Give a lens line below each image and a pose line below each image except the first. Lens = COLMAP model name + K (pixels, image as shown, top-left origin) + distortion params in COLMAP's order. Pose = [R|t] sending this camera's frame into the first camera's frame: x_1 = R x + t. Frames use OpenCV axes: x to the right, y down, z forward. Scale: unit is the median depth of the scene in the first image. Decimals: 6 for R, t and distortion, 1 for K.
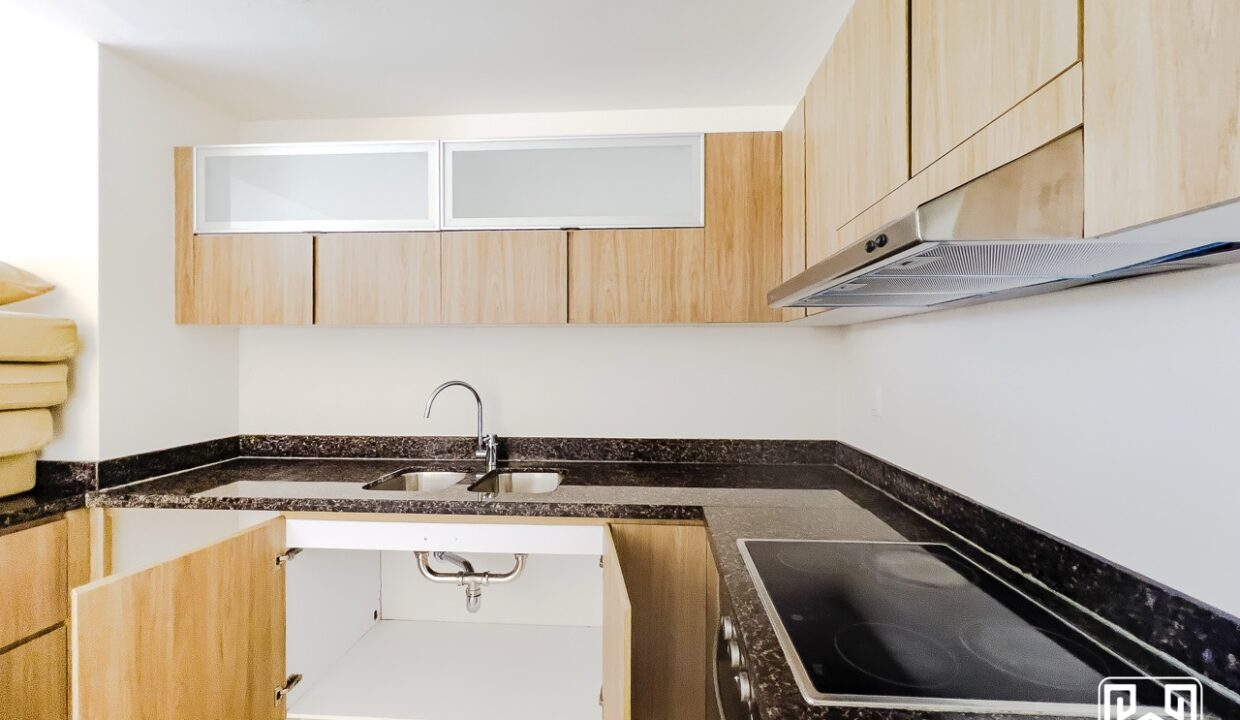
lens RADIAL K [[483.6, 0, 616.6], [0, 483.6, 357.7], [0, 0, 1]] dist [0.000257, -0.000023]
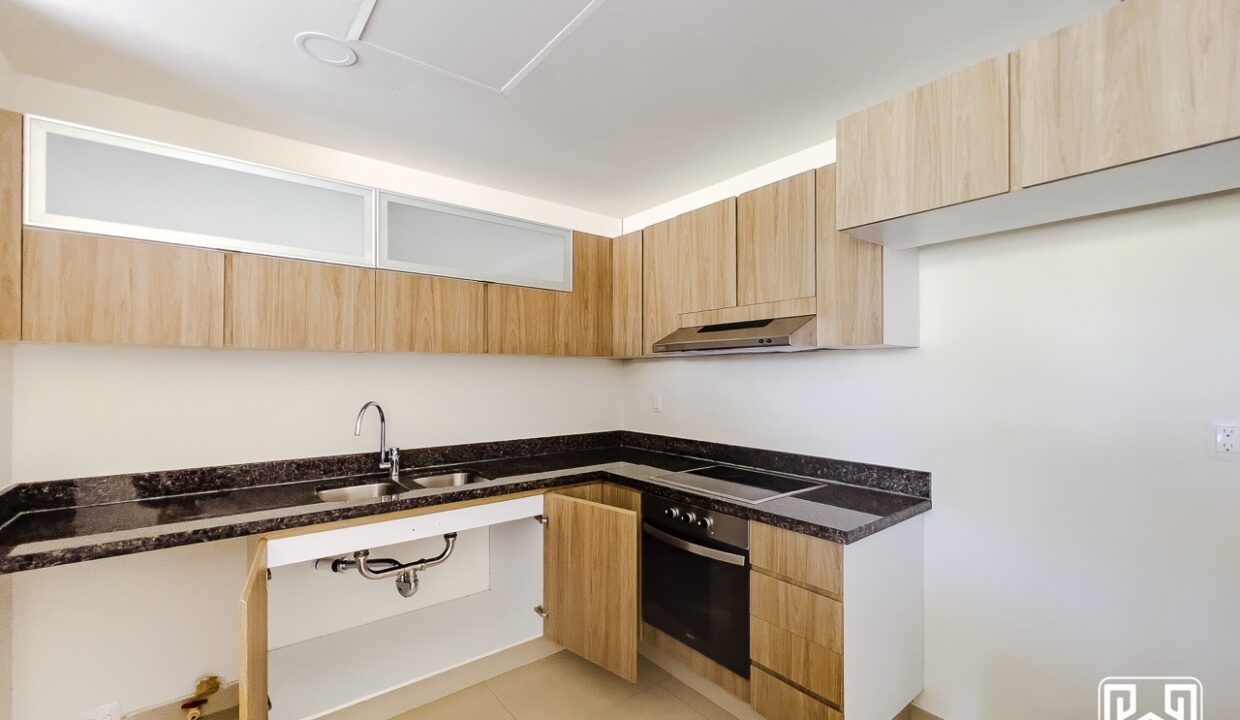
lens RADIAL K [[511.3, 0, 569.8], [0, 511.3, 374.7], [0, 0, 1]] dist [-0.000595, 0.000012]
pose [[0.780624, -0.002306, 0.624997, -0.759848], [0.002649, 0.999996, 0.000382, -0.014053], [-0.624996, 0.001358, 0.780627, -0.216422]]
